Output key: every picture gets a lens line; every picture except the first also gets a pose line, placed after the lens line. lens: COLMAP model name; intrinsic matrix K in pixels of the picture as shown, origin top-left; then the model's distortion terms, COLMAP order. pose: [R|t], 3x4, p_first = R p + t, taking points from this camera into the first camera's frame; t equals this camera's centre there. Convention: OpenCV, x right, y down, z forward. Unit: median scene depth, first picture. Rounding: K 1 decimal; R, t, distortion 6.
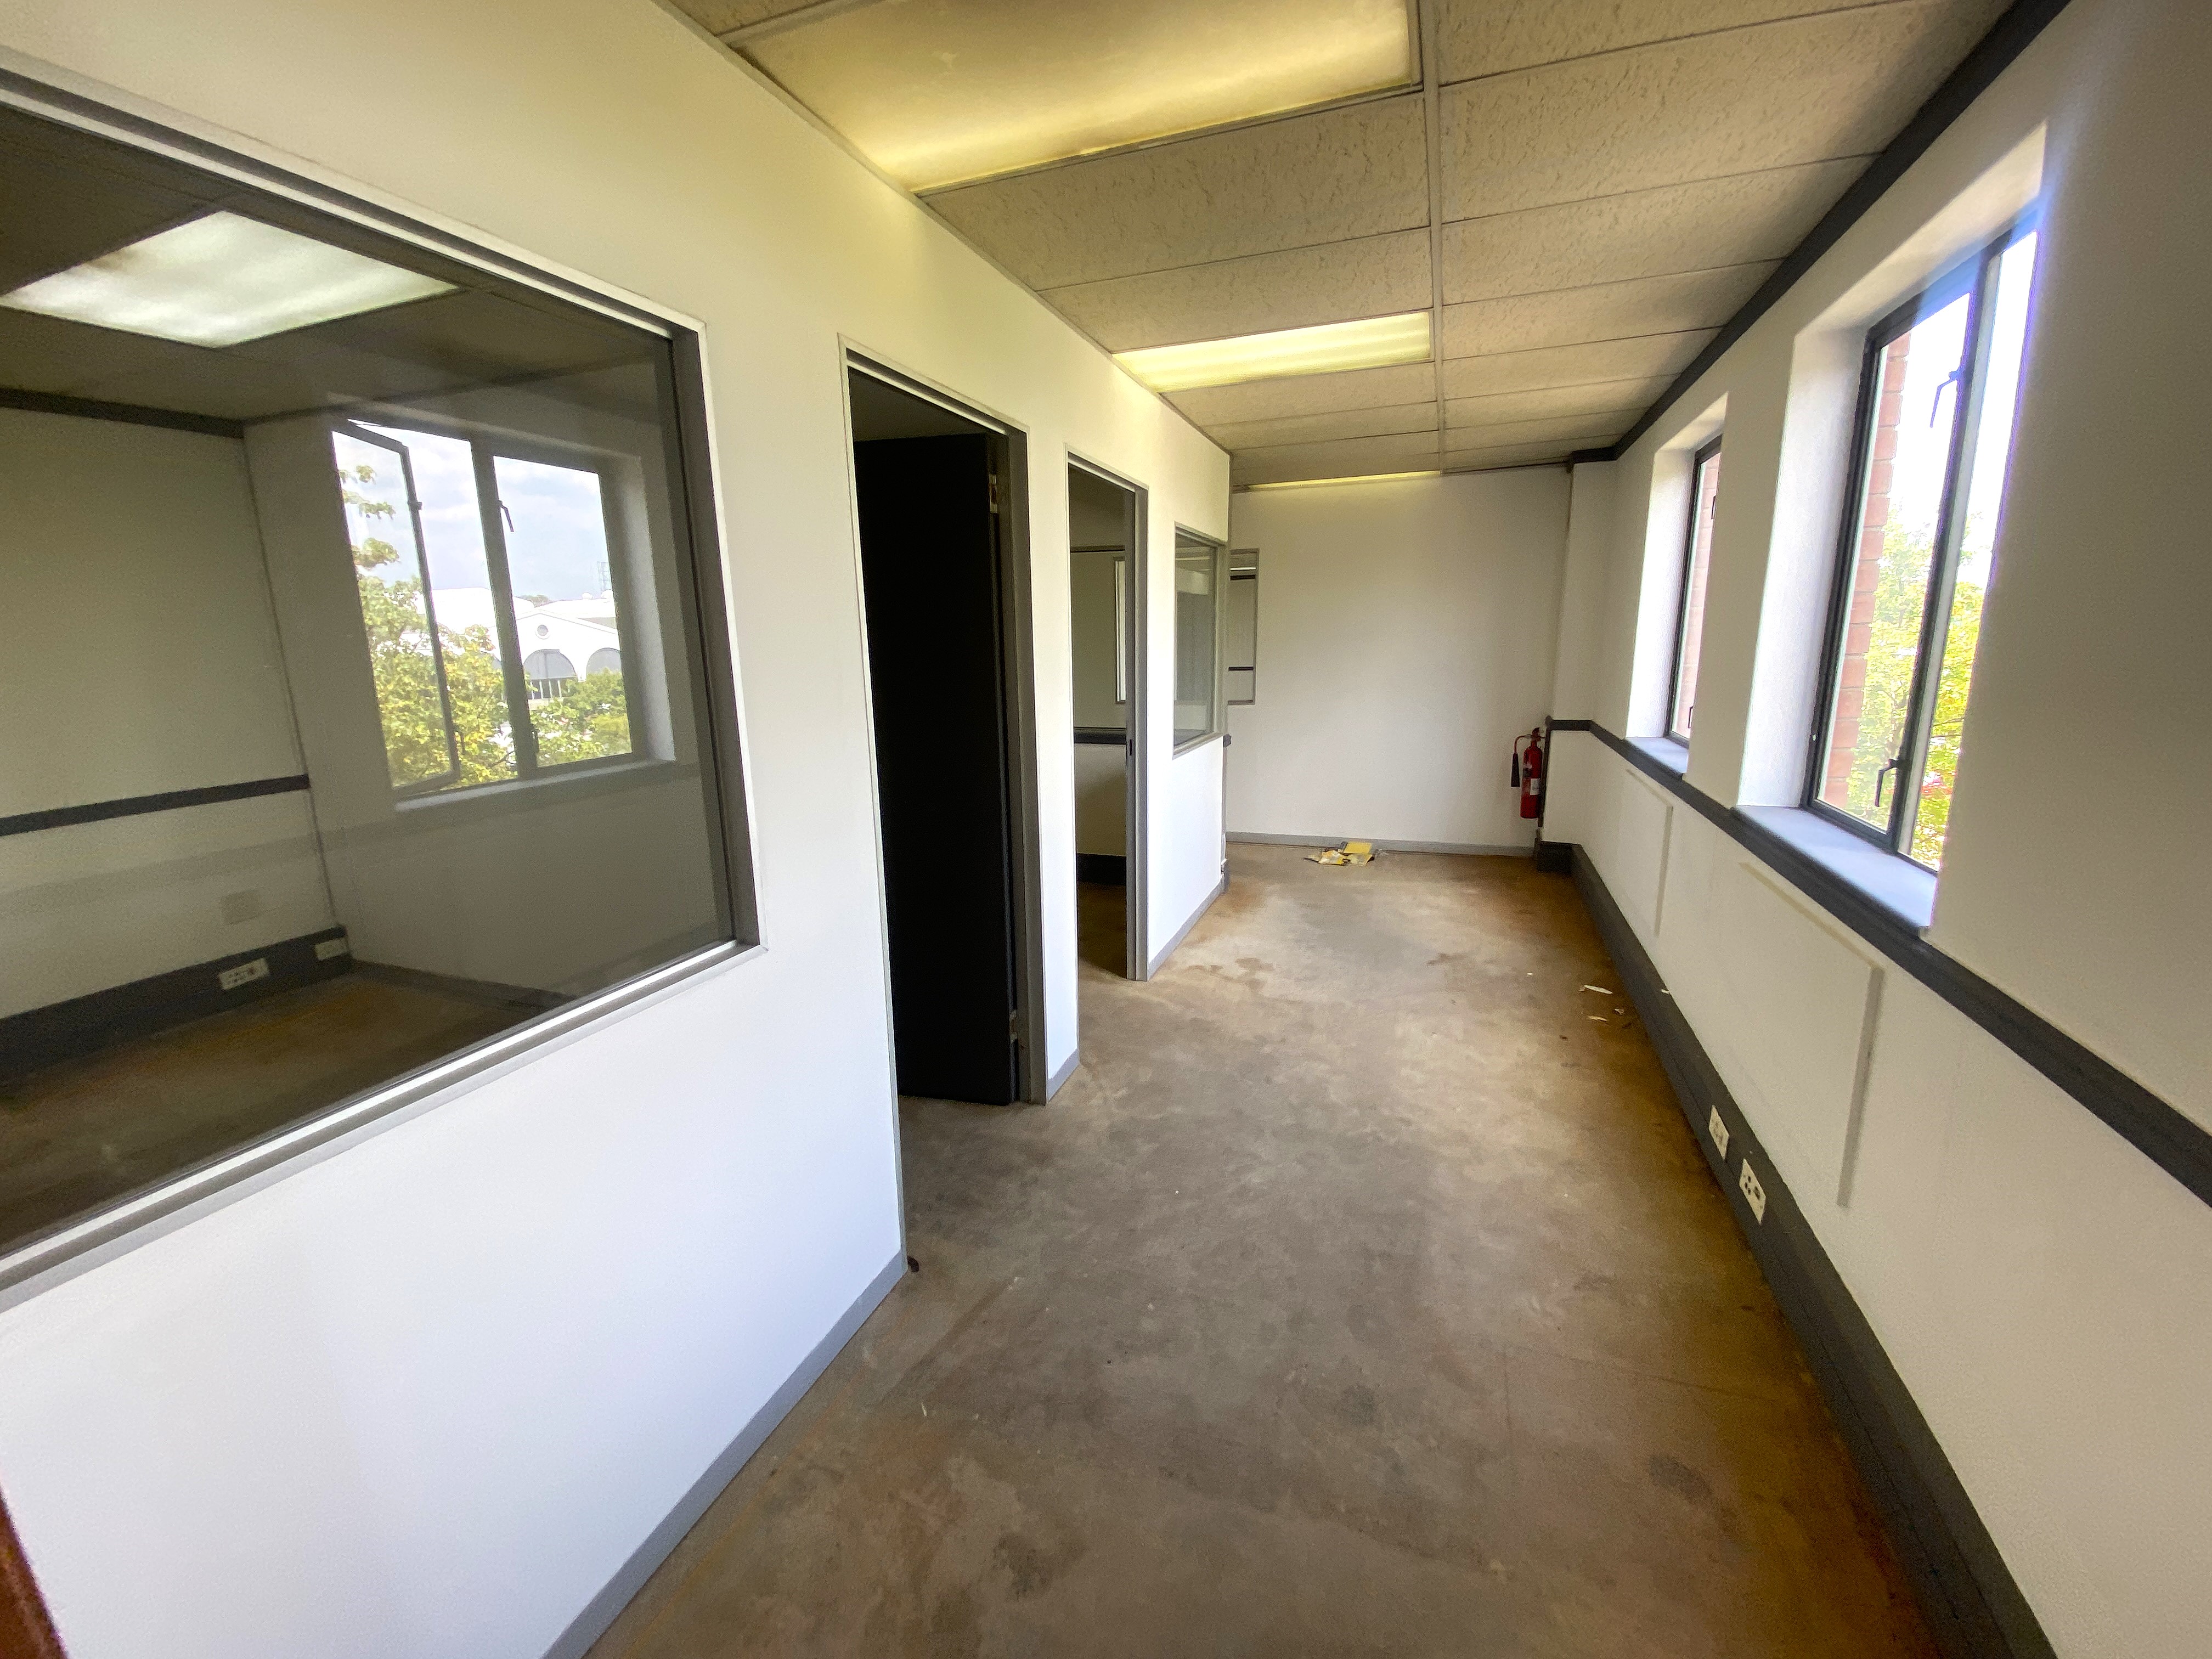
lens RADIAL K [[910.7, 0, 1114.3], [0, 910.7, 825.2], [0, 0, 1]] dist [0.000548, -0.005316]
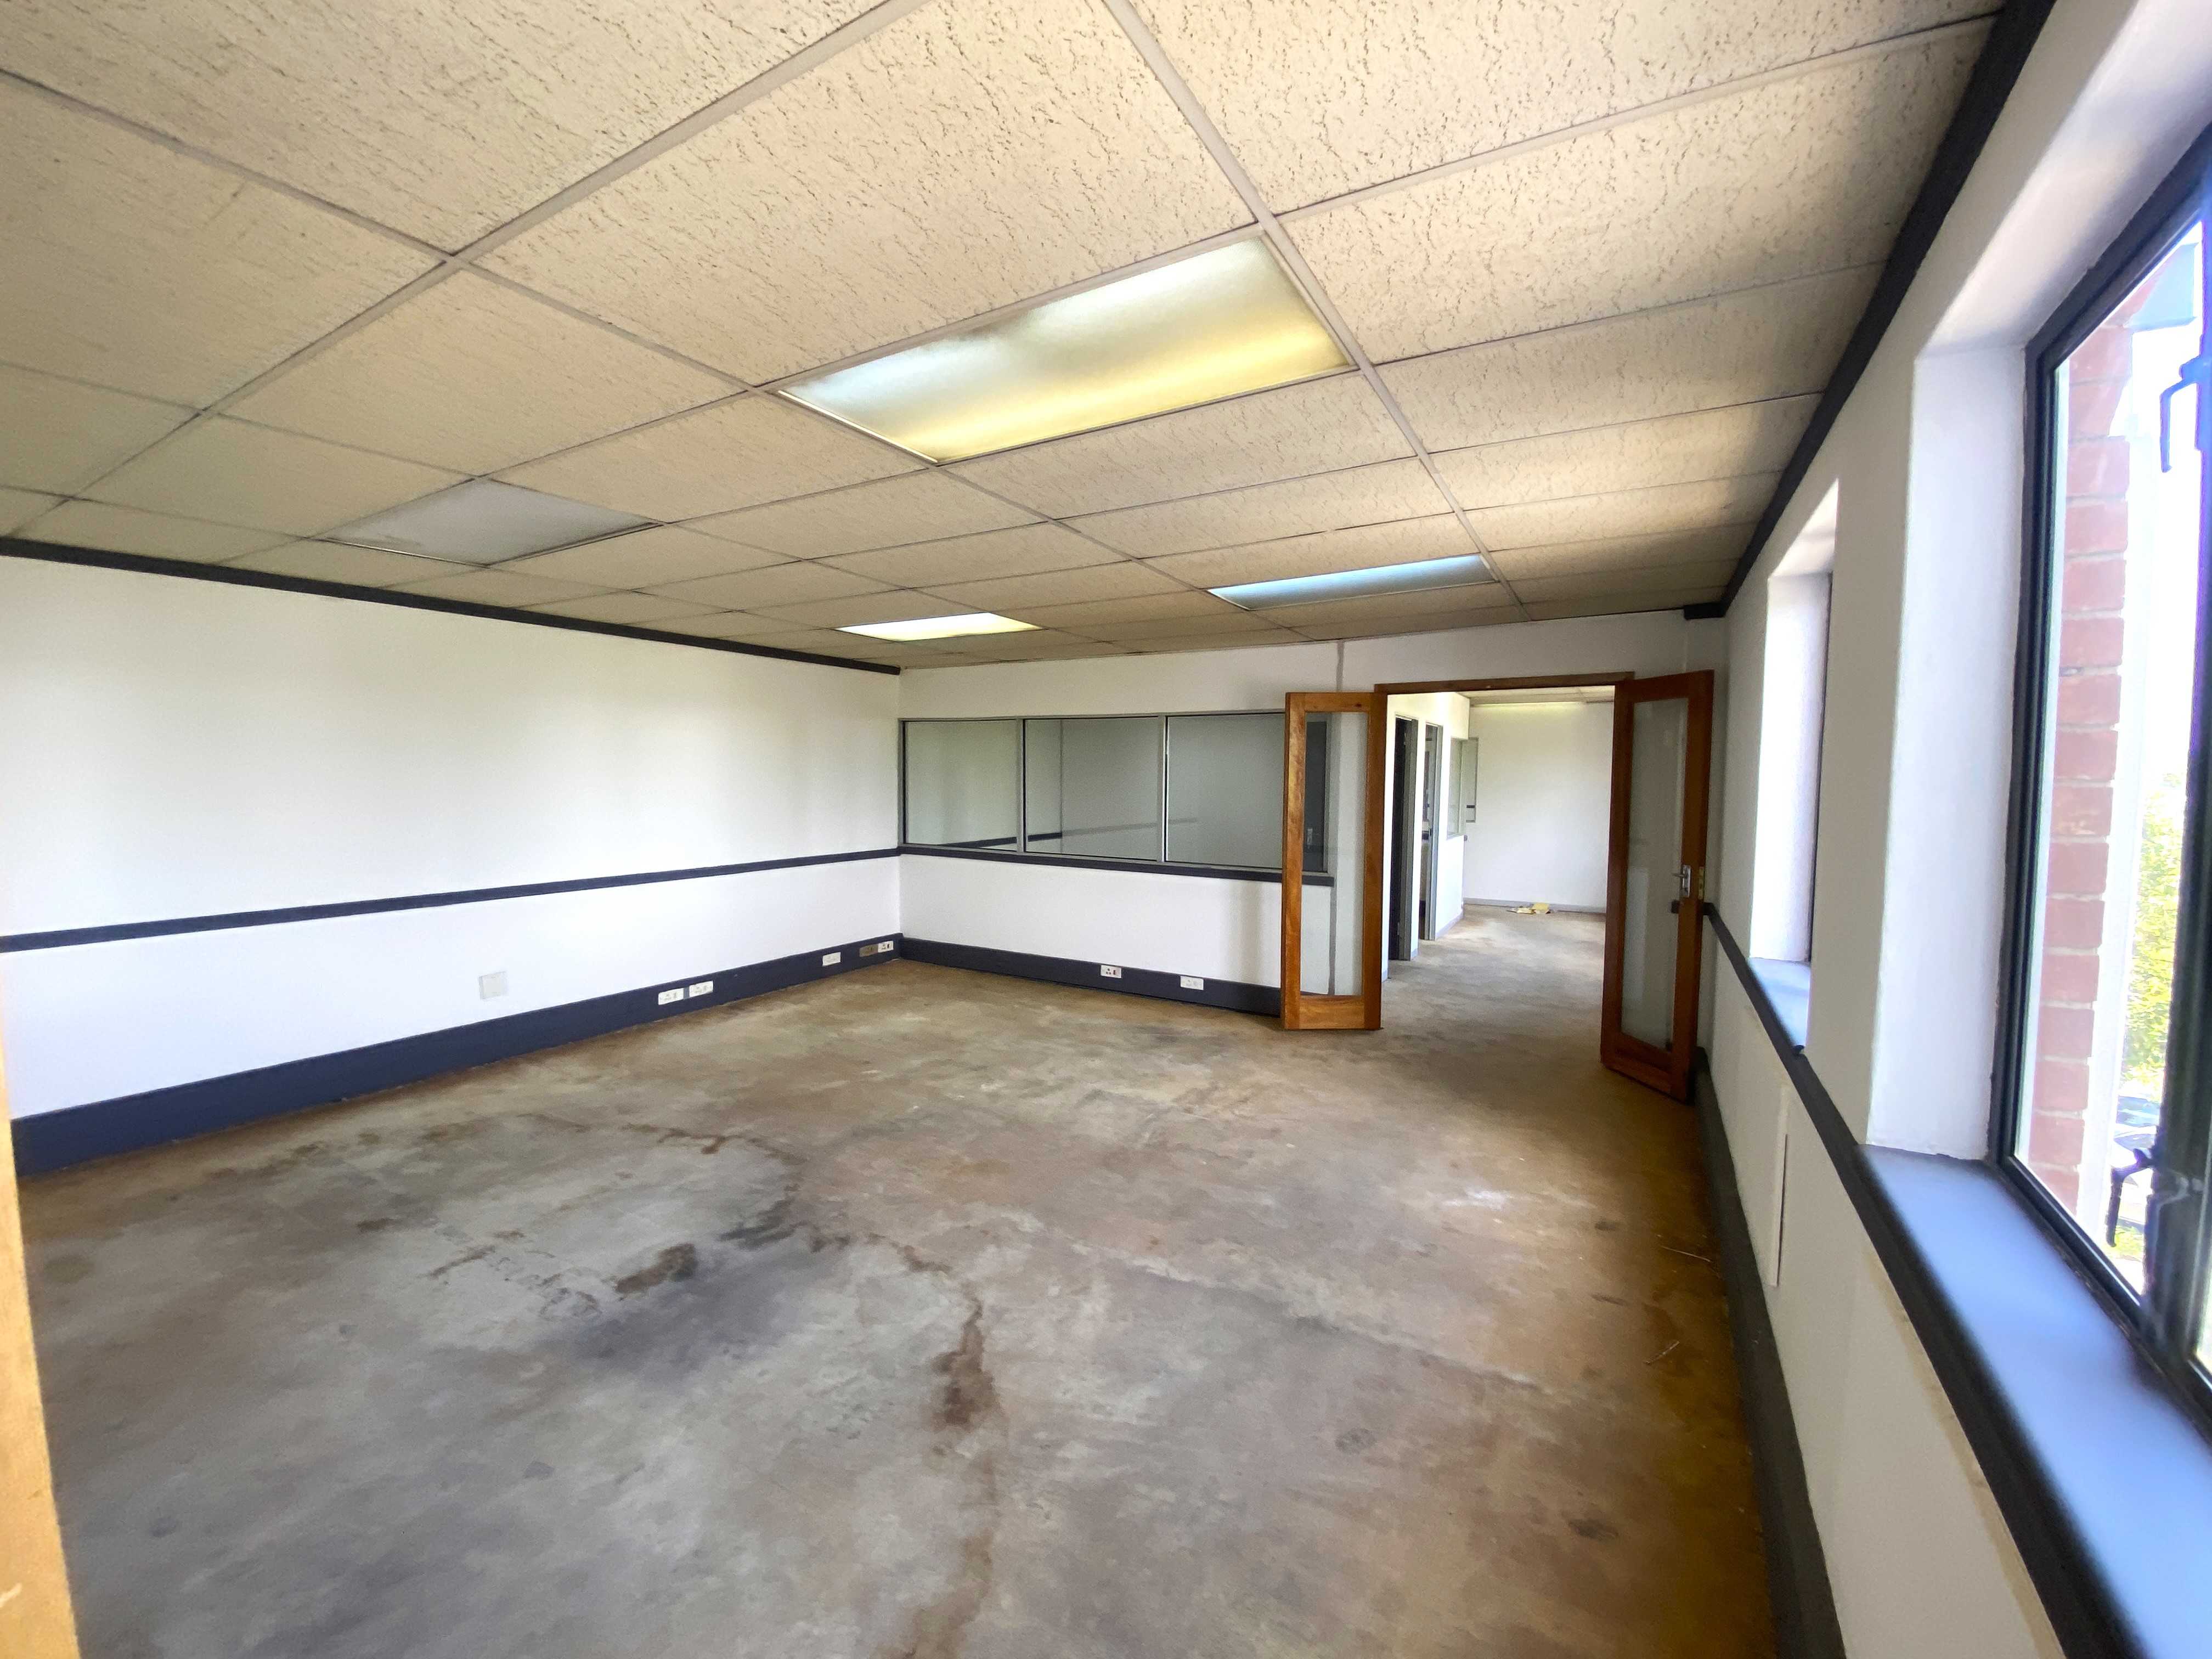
lens RADIAL K [[903.2, 0, 1084.2], [0, 903.2, 823.9], [0, 0, 1]] dist [0.011384, -0.016180]
pose [[0.977136, 0.043117, -0.208199, -0.278433], [-0.072443, 0.988145, -0.135358, 0.196287], [0.199894, 0.147345, 0.968675, -1.054223]]
